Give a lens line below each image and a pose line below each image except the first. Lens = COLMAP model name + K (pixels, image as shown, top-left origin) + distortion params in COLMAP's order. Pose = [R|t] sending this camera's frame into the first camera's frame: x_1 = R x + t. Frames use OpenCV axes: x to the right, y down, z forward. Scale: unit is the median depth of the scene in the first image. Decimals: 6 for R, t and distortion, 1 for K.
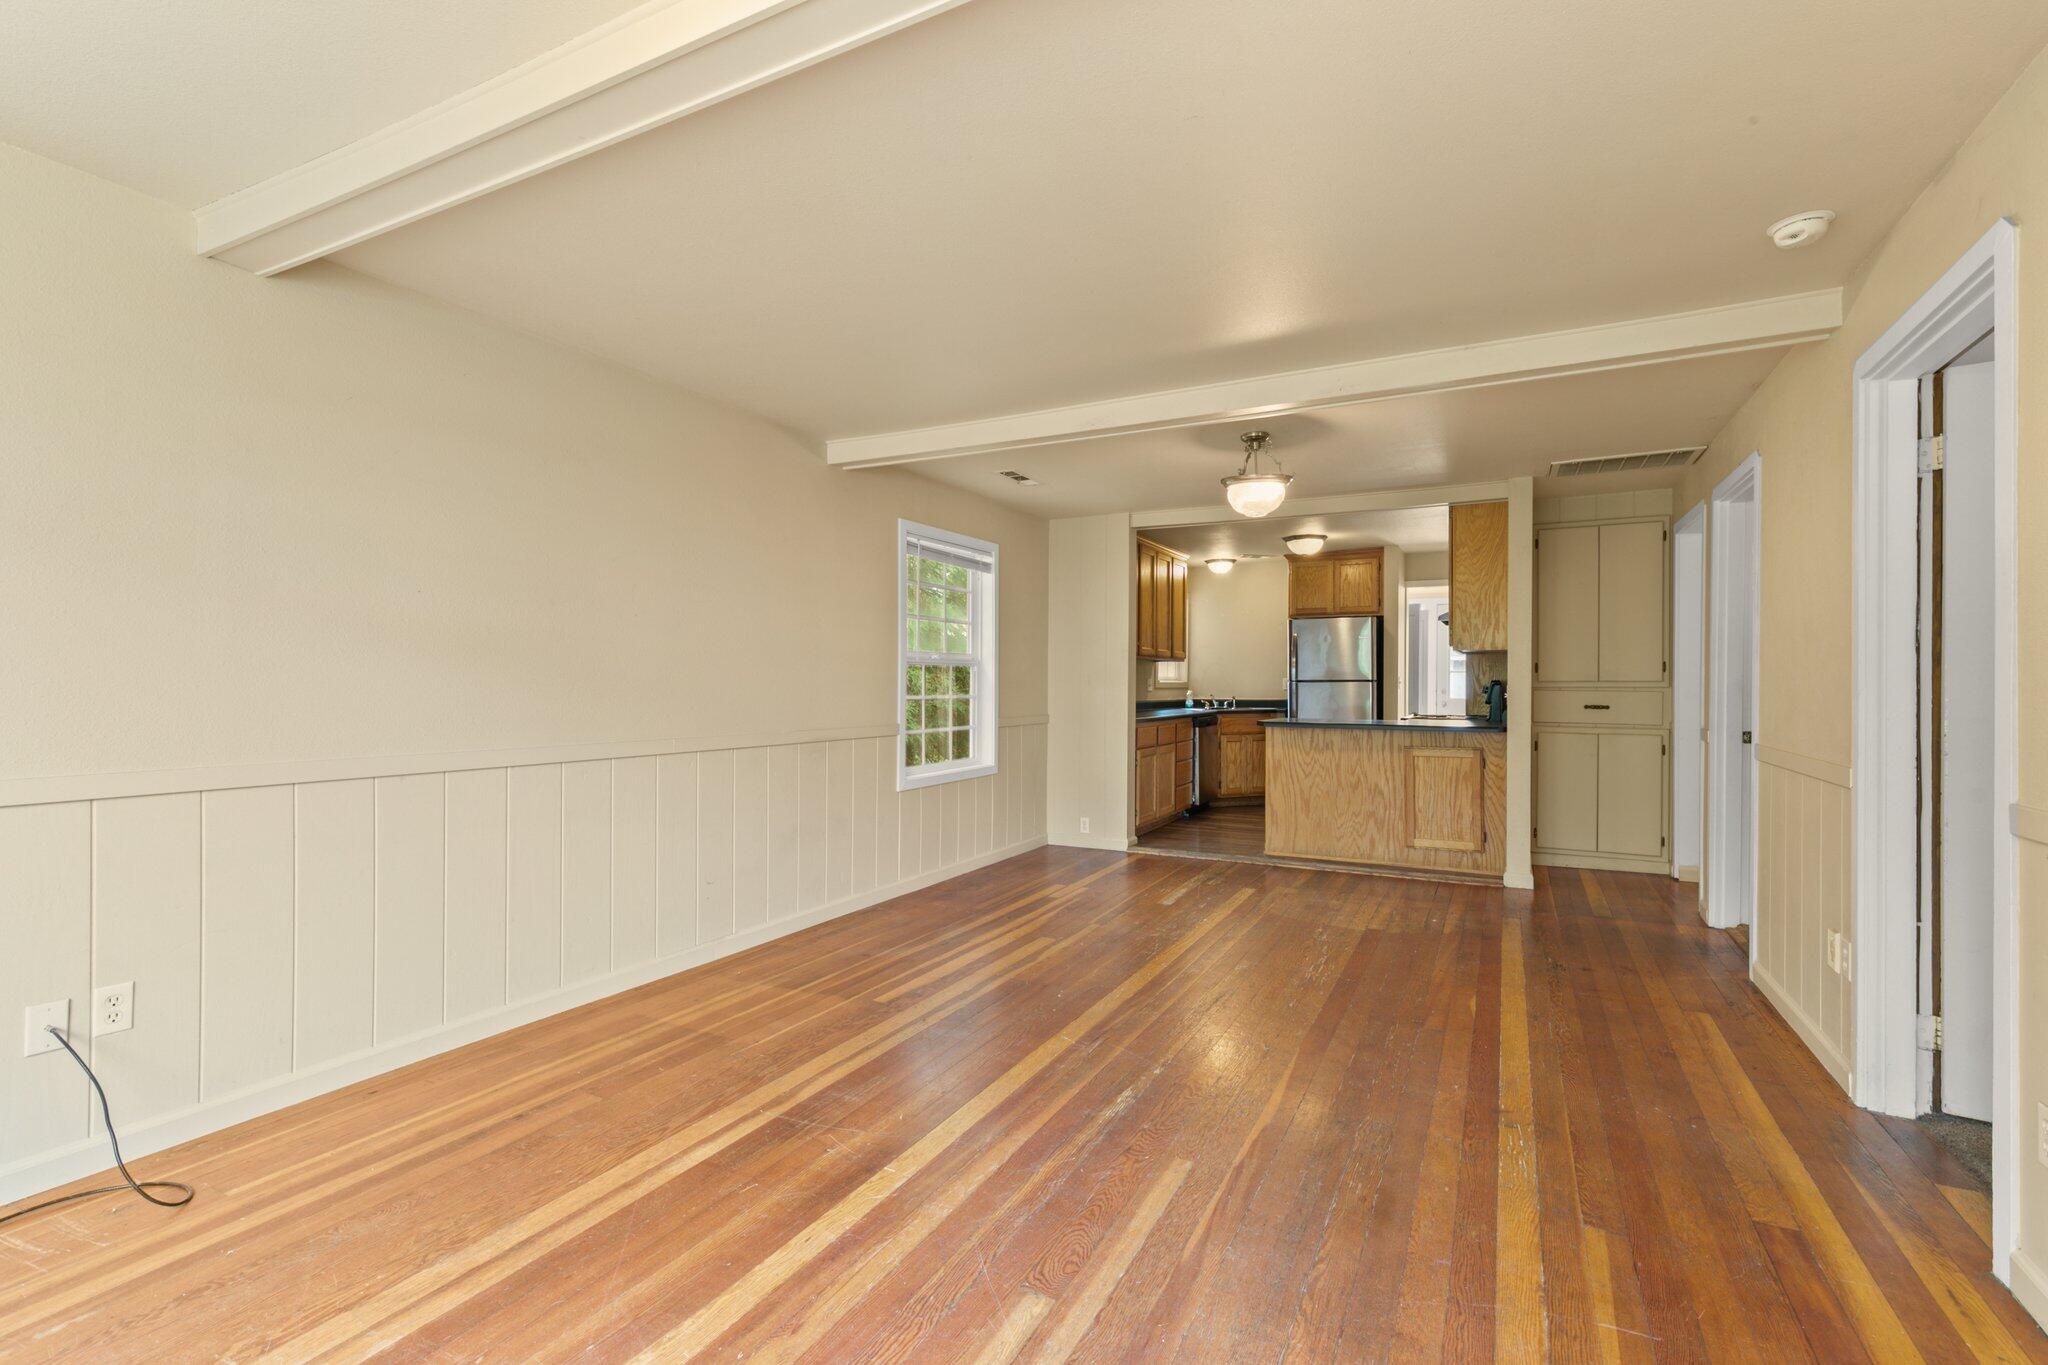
lens RADIAL K [[912.2, 0, 1028.7], [0, 912.2, 687.9], [0, 0, 1]] dist [0.000763, 0.001888]
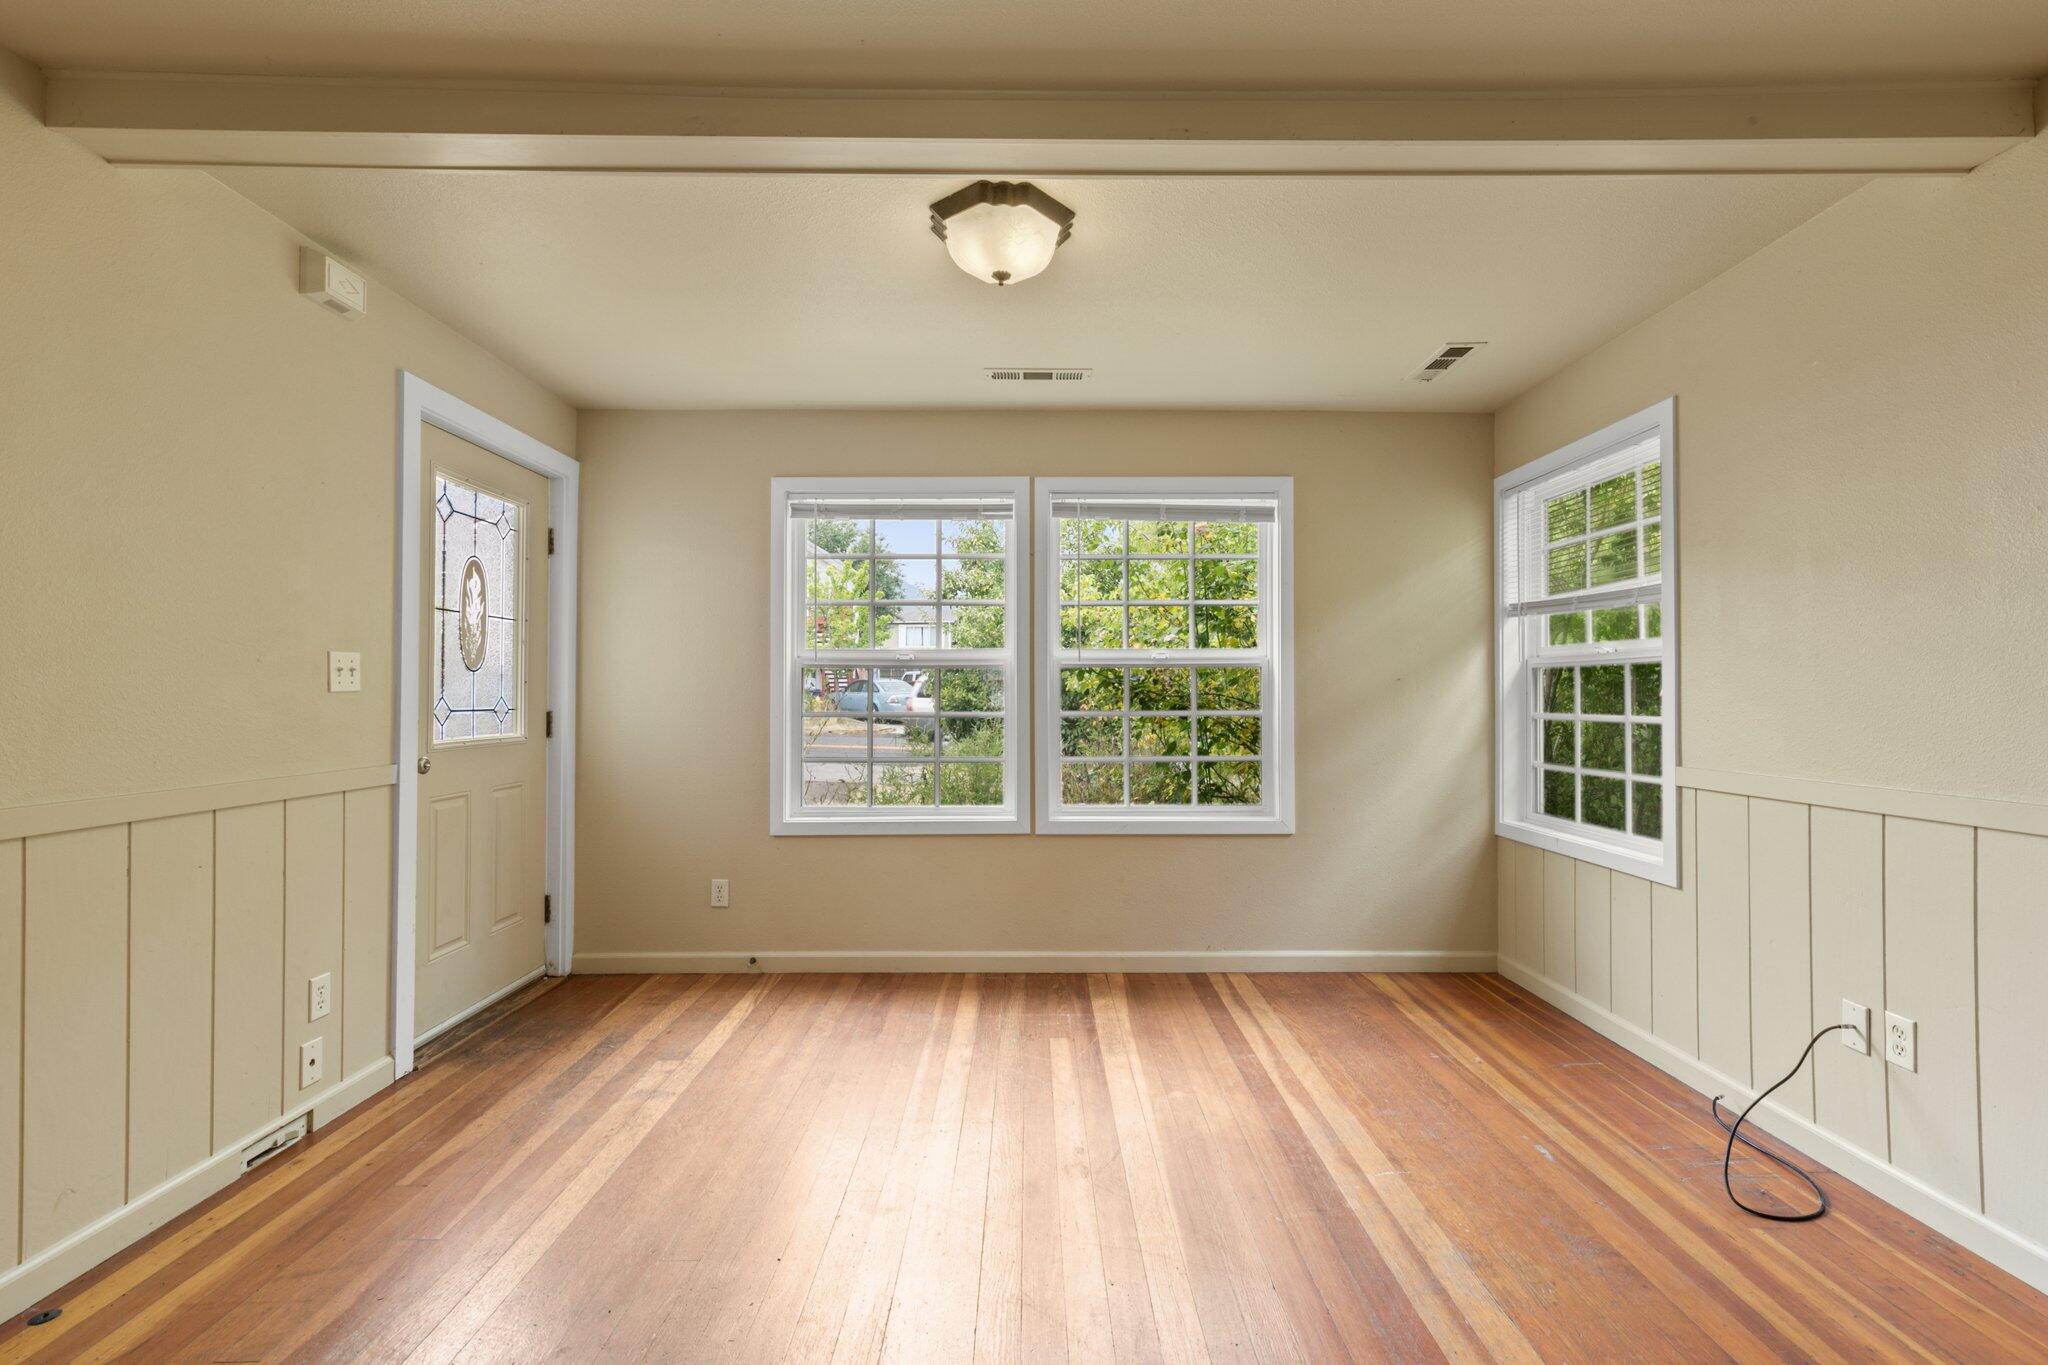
lens RADIAL K [[912.2, 0, 1037.8], [0, 912.2, 684.1], [0, 0, 1]] dist [0.000763, 0.001888]
pose [[-0.879267, -0.009286, -0.476239, 0.246829], [-0.001629, 0.999863, -0.016488, 0.003048], [0.476327, -0.013722, -0.879161, 1.543142]]
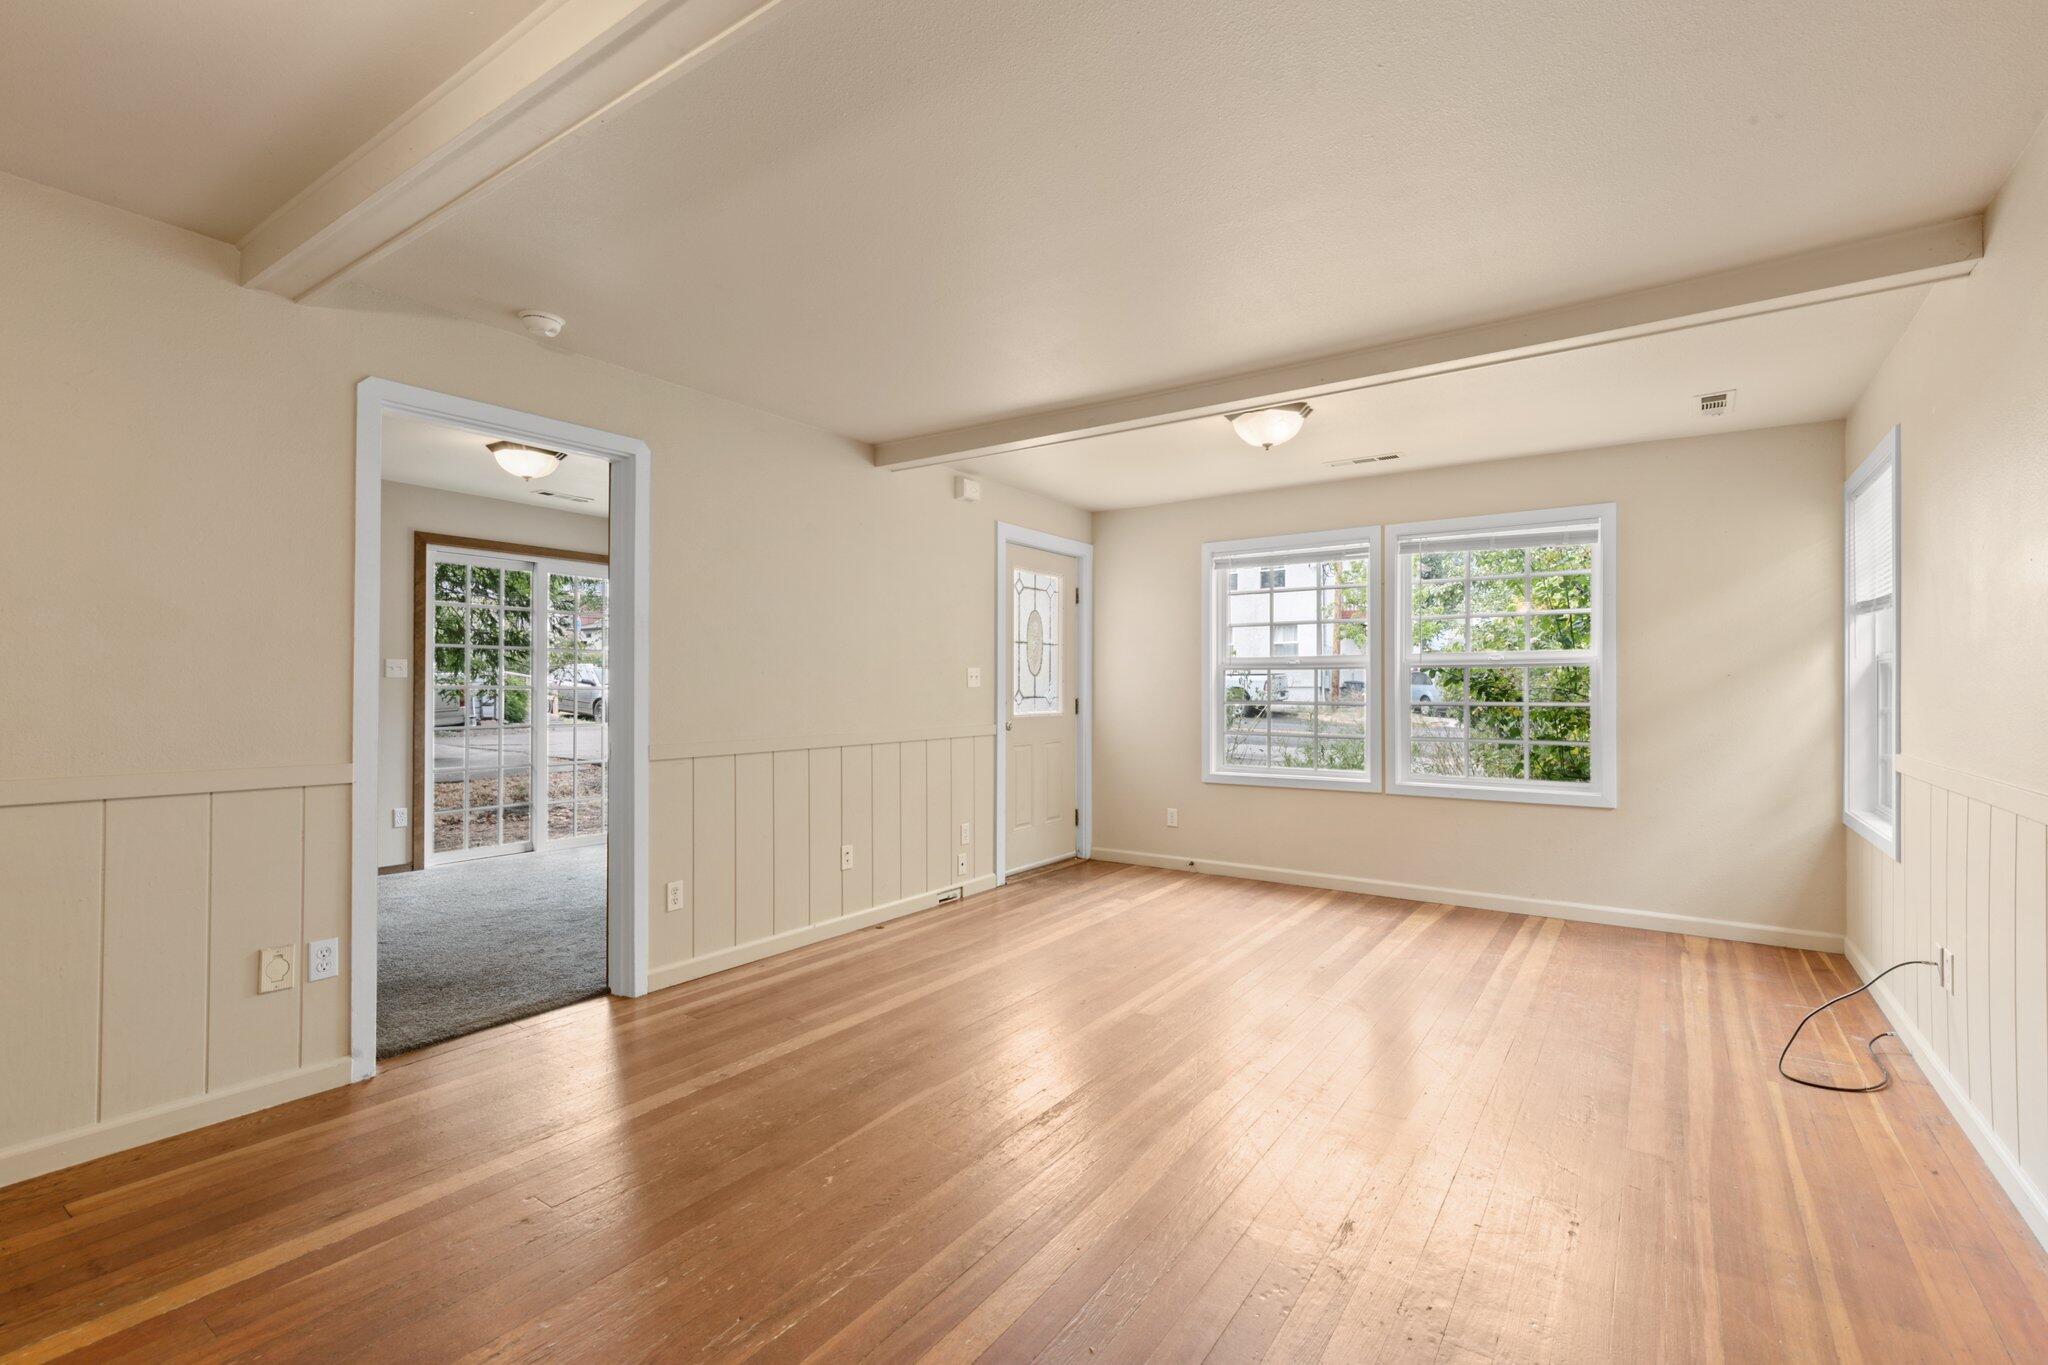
lens RADIAL K [[912.2, 0, 1032.1], [0, 912.2, 681.9], [0, 0, 1]] dist [0.000763, 0.001888]
pose [[-0.992631, -0.002625, 0.121152, 0.012743], [-0.003635, 0.999960, -0.008114, -0.000694], [-0.121125, -0.008495, -0.992601, 2.511417]]
